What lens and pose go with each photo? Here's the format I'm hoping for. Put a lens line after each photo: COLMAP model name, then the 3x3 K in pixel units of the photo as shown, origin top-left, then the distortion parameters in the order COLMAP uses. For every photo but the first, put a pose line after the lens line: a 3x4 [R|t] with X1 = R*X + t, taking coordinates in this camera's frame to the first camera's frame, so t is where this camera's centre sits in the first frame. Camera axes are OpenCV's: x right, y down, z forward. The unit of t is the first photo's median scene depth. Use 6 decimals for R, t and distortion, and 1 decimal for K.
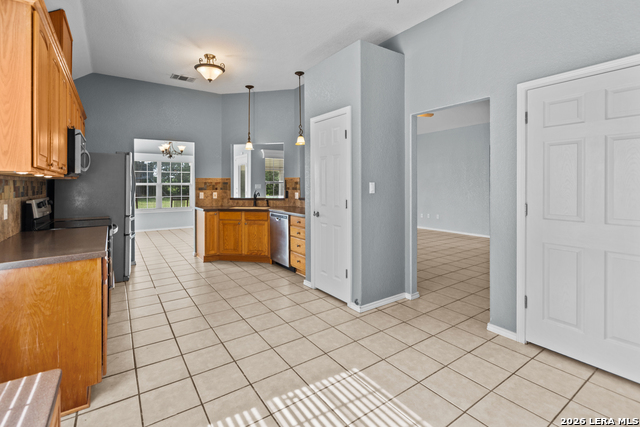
lens RADIAL K [[294.3, 0, 312.3], [0, 294.3, 186.6], [0, 0, 1]] dist [-0.000434, -0.001031]
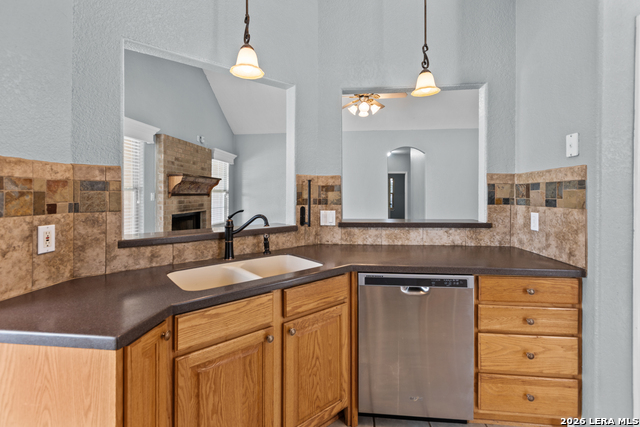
lens RADIAL K [[294.3, 0, 315.8], [0, 294.3, 192.8], [0, 0, 1]] dist [-0.000434, -0.001031]
pose [[0.644471, 0.005058, 0.764612, -0.524265], [0.004278, 0.999939, -0.010221, -0.001844], [-0.764617, 0.009858, 0.644410, 0.993710]]
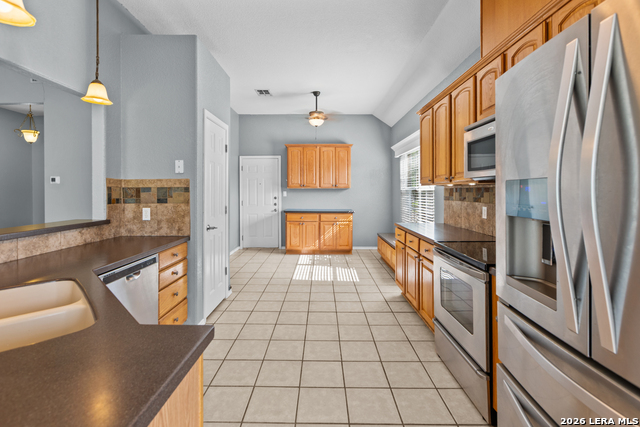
lens RADIAL K [[294.3, 0, 318.8], [0, 294.3, 190.3], [0, 0, 1]] dist [-0.000434, -0.001031]
pose [[-0.816927, 0.005522, 0.576714, -0.666567], [0.009135, 0.999953, 0.003366, -0.013596], [-0.576668, 0.008018, -0.816939, 1.377769]]
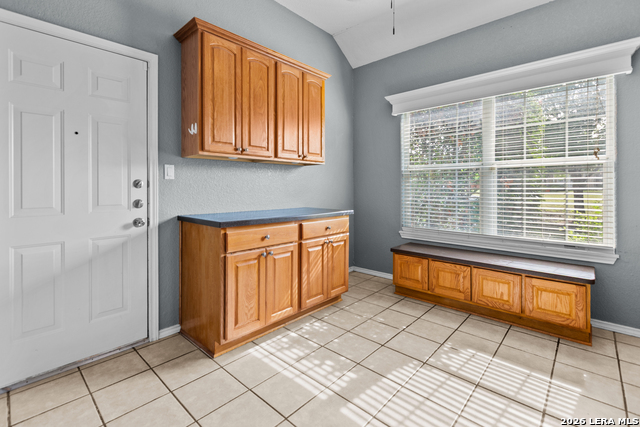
lens RADIAL K [[294.3, 0, 313.7], [0, 294.3, 186.3], [0, 0, 1]] dist [-0.000434, -0.001031]
pose [[-0.976062, 0.004788, -0.217440, 0.306407], [0.003488, 0.999974, 0.006362, 0.035665], [0.217465, 0.005451, -0.976053, 0.736777]]
